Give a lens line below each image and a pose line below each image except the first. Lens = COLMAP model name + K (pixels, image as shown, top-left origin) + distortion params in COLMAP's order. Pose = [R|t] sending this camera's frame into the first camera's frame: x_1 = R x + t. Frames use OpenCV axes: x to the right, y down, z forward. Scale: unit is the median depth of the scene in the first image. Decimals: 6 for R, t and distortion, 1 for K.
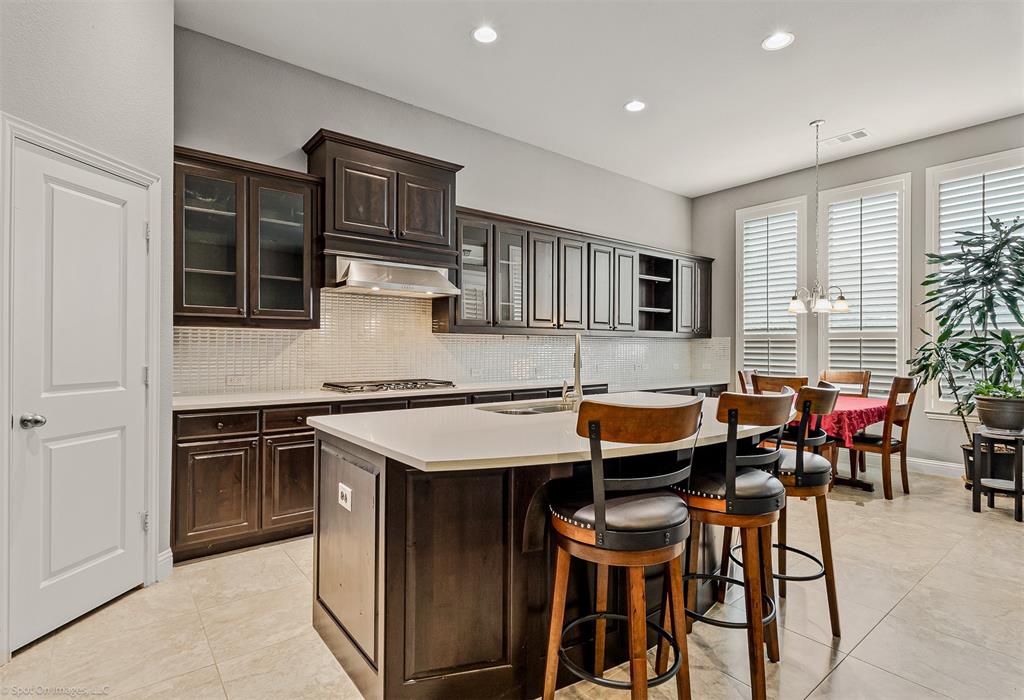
lens RADIAL K [[498.5, 0, 513.0], [0, 498.5, 348.9], [0, 0, 1]] dist [-0.000239, -0.000144]
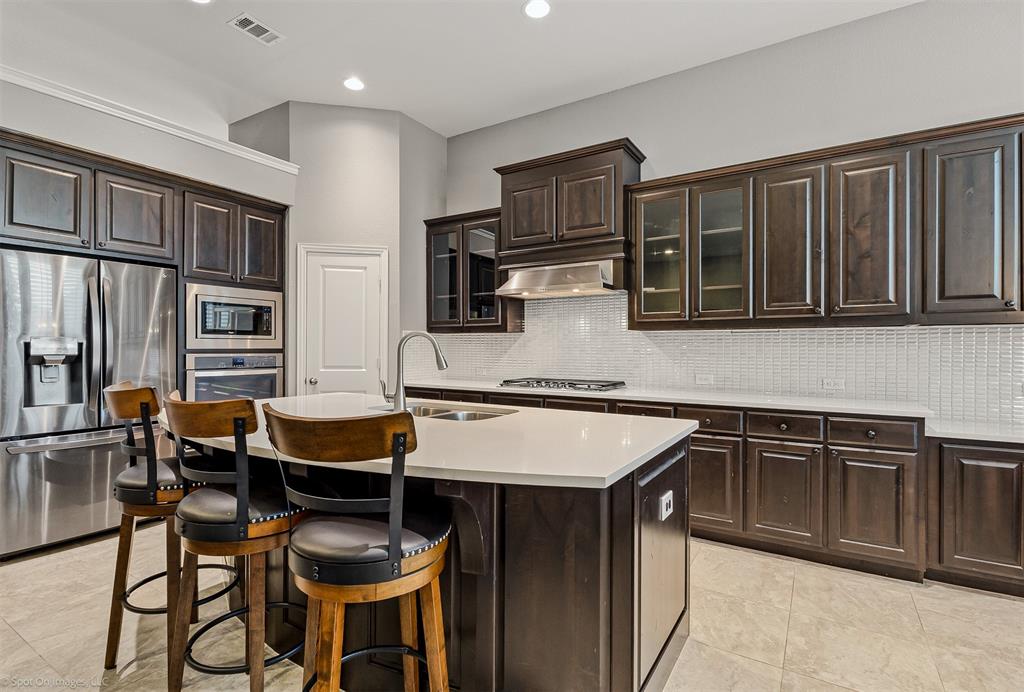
lens RADIAL K [[499.9, 0, 508.5], [0, 499.9, 345.7], [0, 0, 1]] dist [0.016086, 0.000265]
pose [[0.330779, -0.006344, -0.943687, 0.532475], [-0.002805, 0.999966, -0.007705, 0.001501], [0.943704, 0.005196, 0.330750, 0.425810]]
